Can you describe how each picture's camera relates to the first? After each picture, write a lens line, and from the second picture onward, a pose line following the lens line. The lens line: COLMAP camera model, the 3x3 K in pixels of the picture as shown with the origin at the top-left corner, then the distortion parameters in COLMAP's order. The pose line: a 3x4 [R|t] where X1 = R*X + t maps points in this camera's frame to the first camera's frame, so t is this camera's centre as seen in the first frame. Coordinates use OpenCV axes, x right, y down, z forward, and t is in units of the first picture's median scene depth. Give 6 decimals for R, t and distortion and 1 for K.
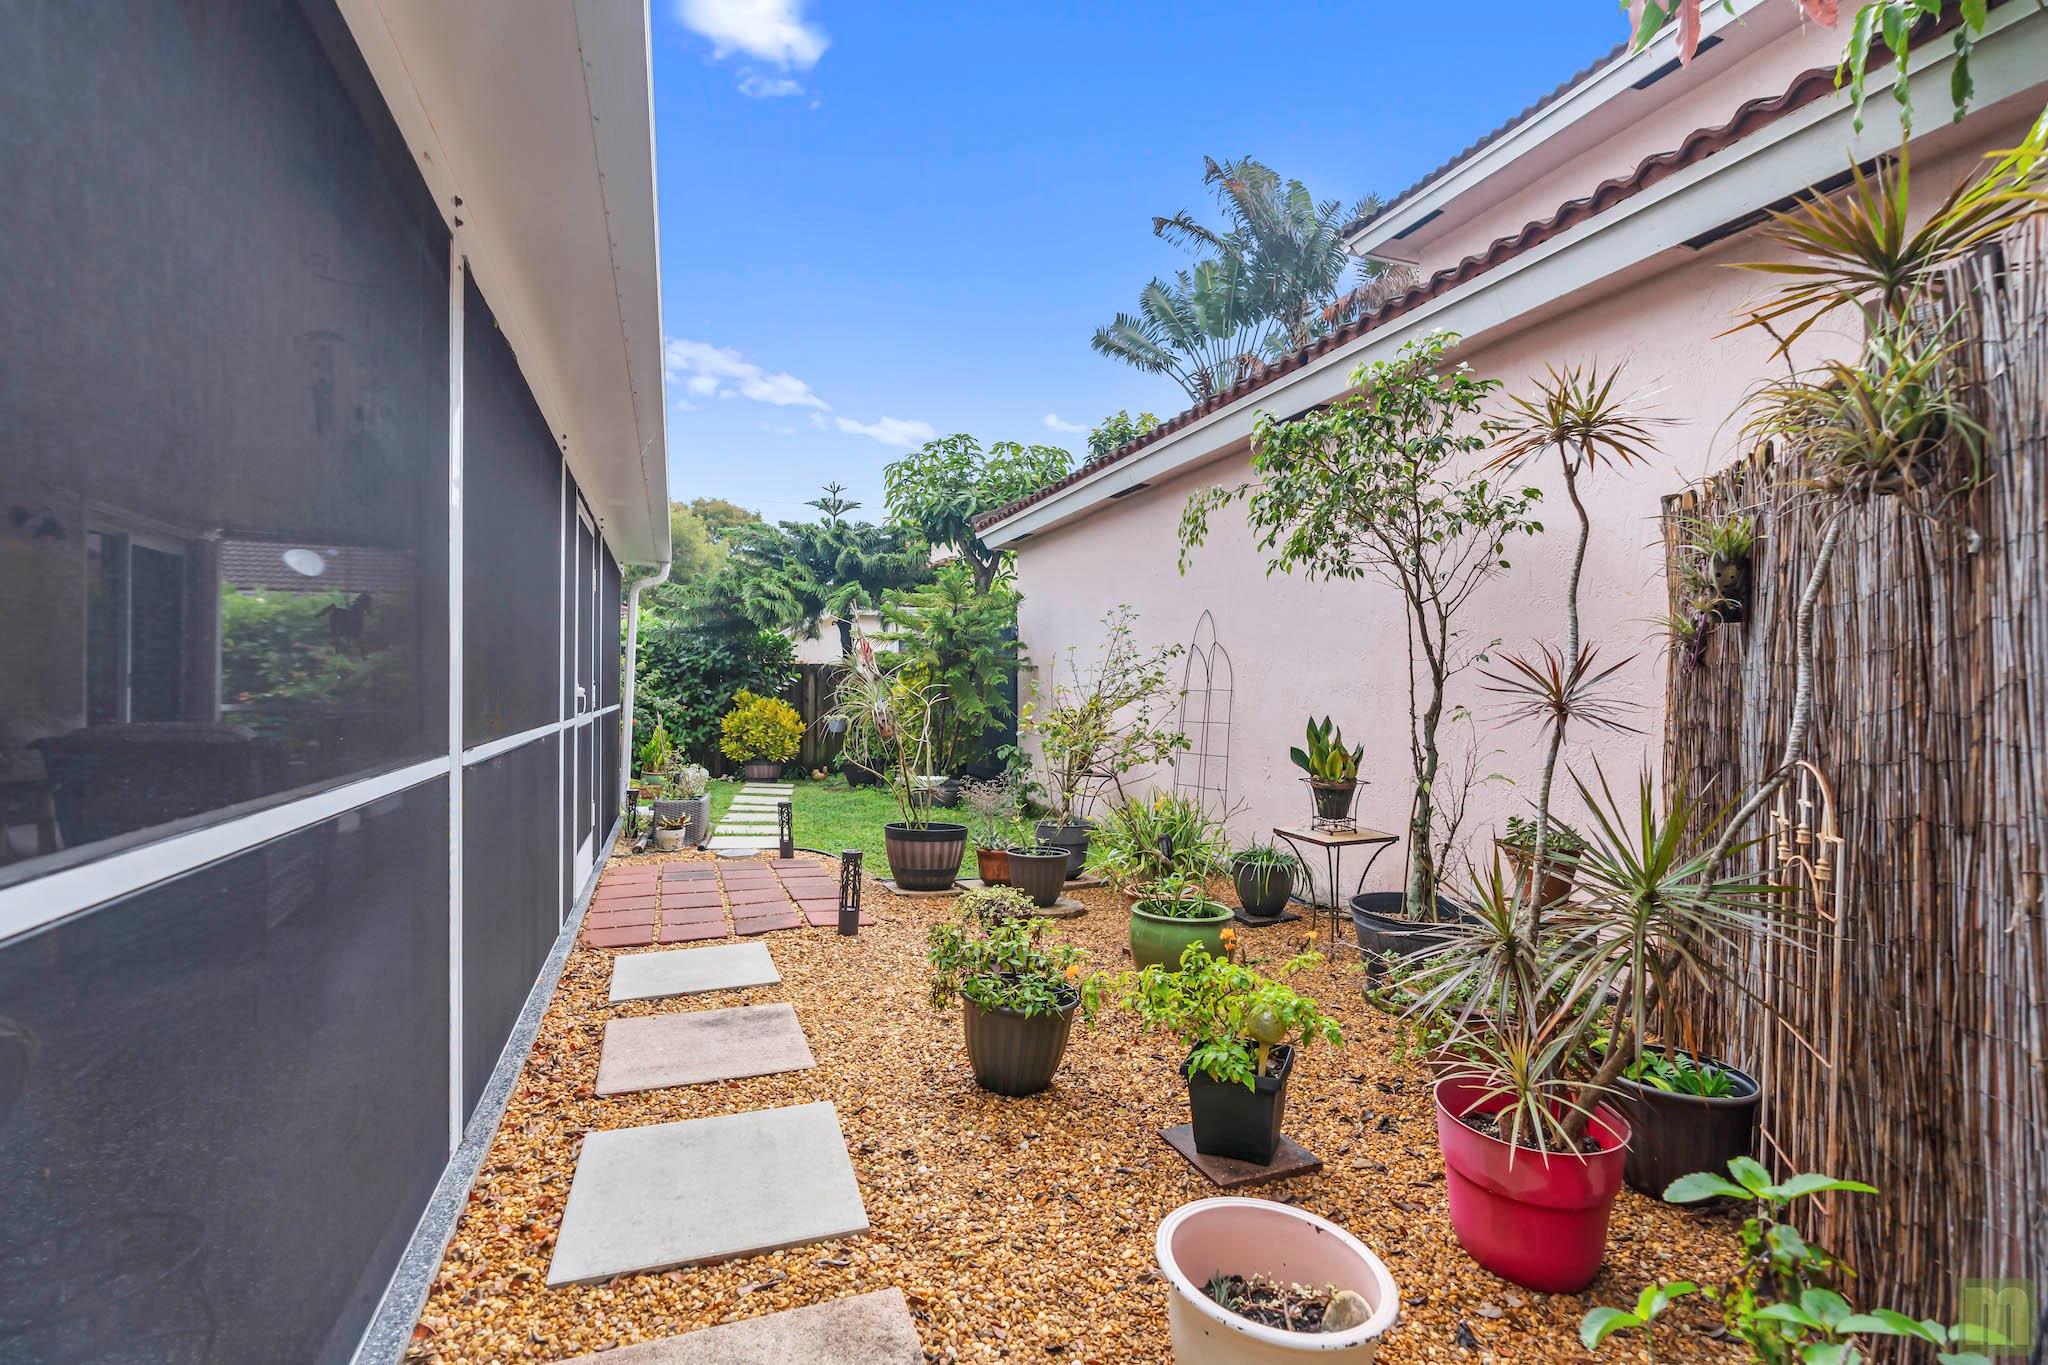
lens RADIAL K [[932.0, 0, 1025.1], [0, 932.0, 677.3], [0, 0, 1]] dist [-0.003781, 0.000885]
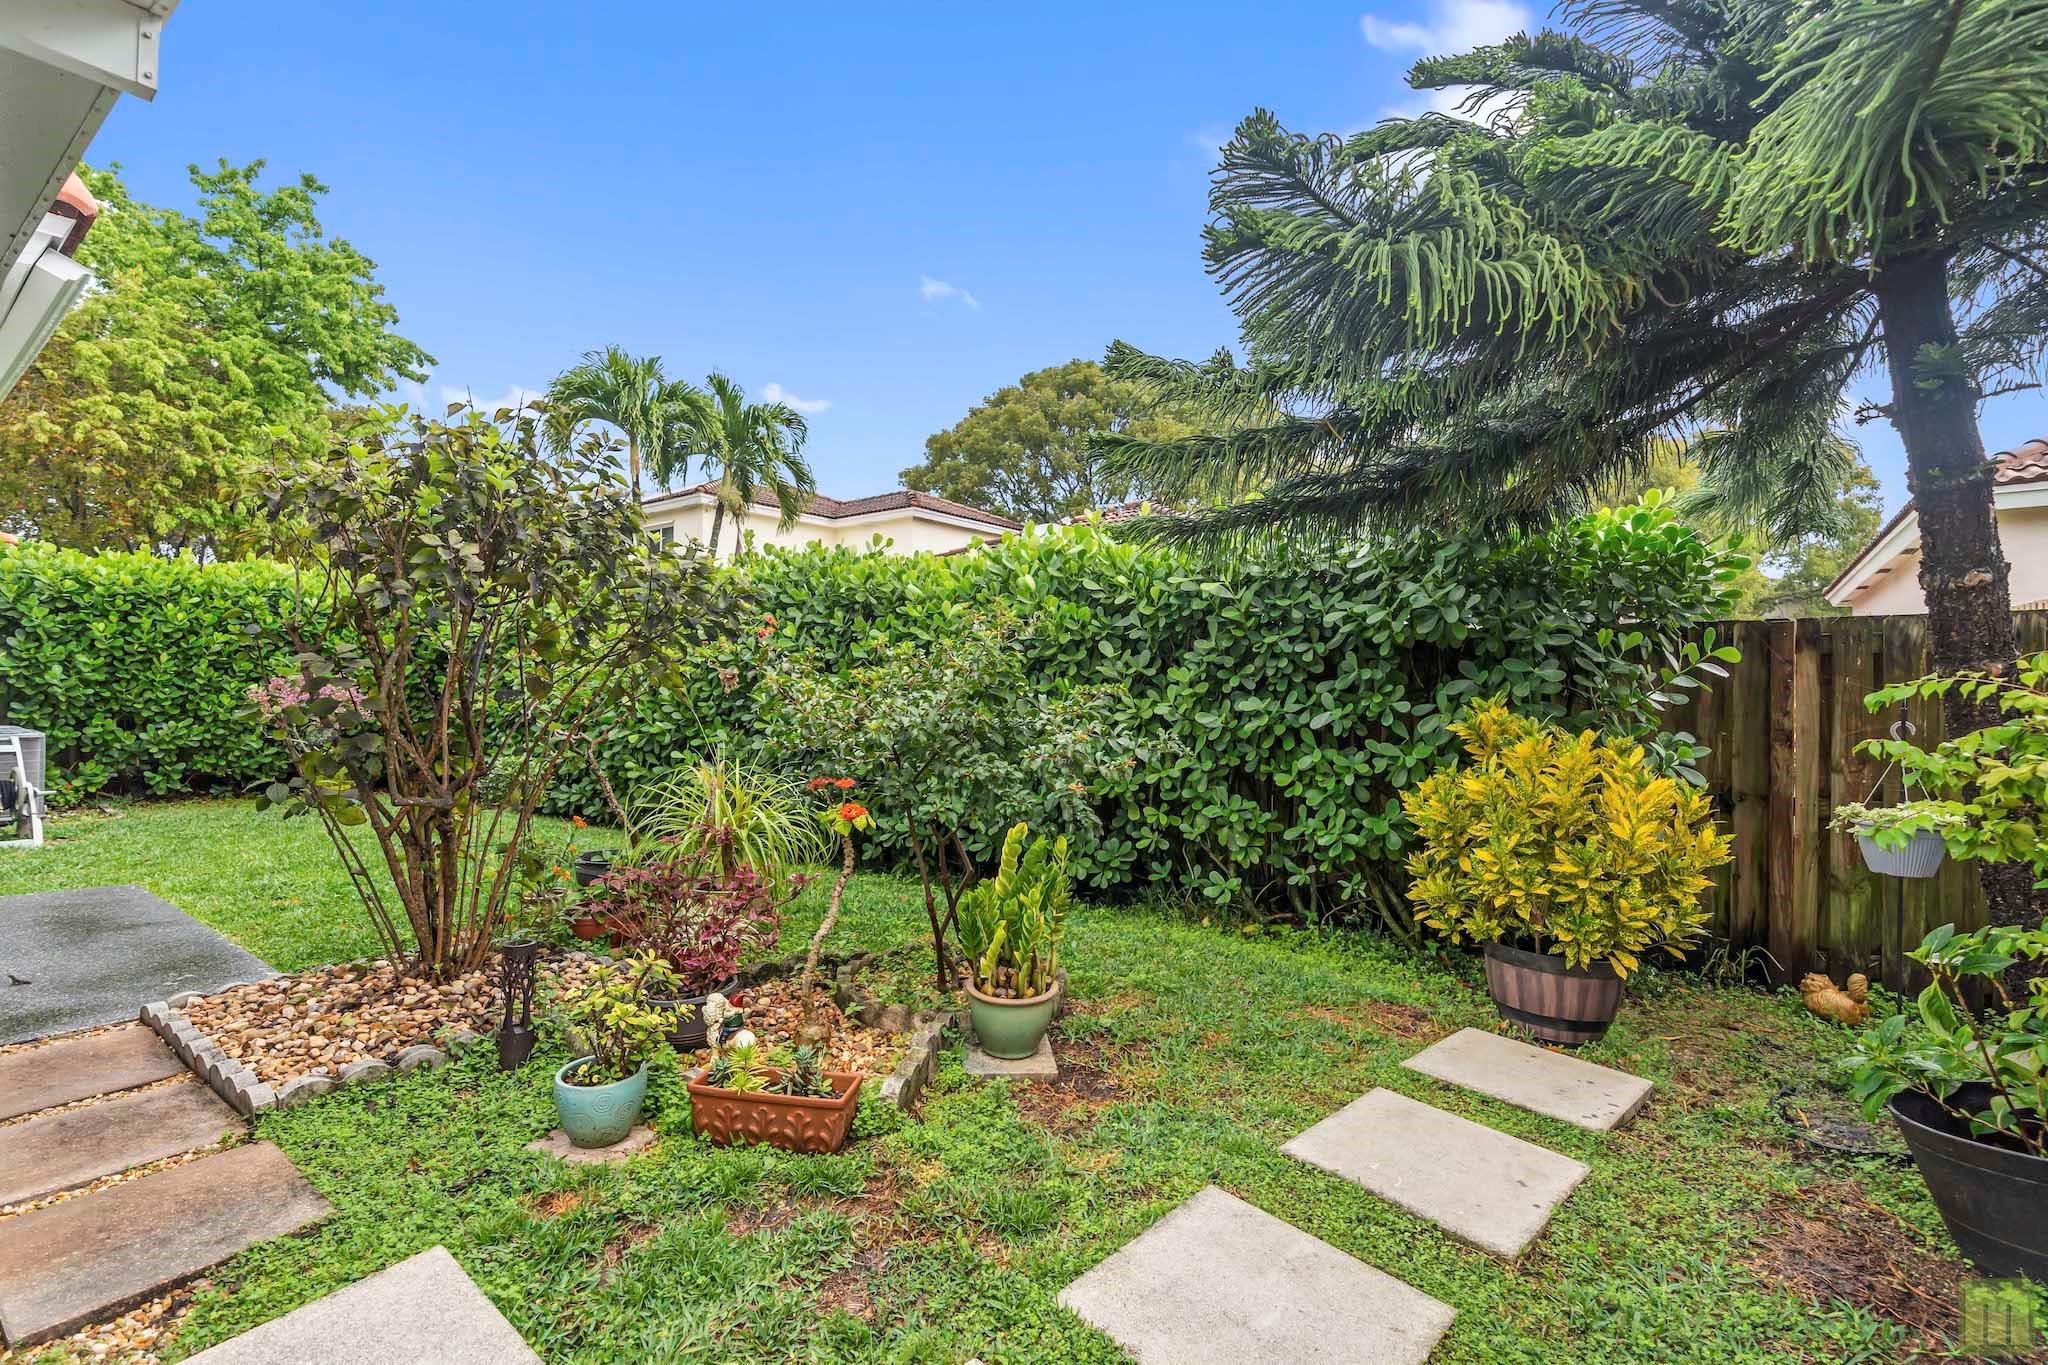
lens RADIAL K [[932.0, 0, 1025.1], [0, 932.0, 677.3], [0, 0, 1]] dist [-0.003781, 0.000885]
pose [[0.520015, 0.002108, -0.854154, -0.115820], [0.002954, 0.999987, 0.004266, 0.002922], [0.854152, -0.004742, 0.520002, 0.702450]]
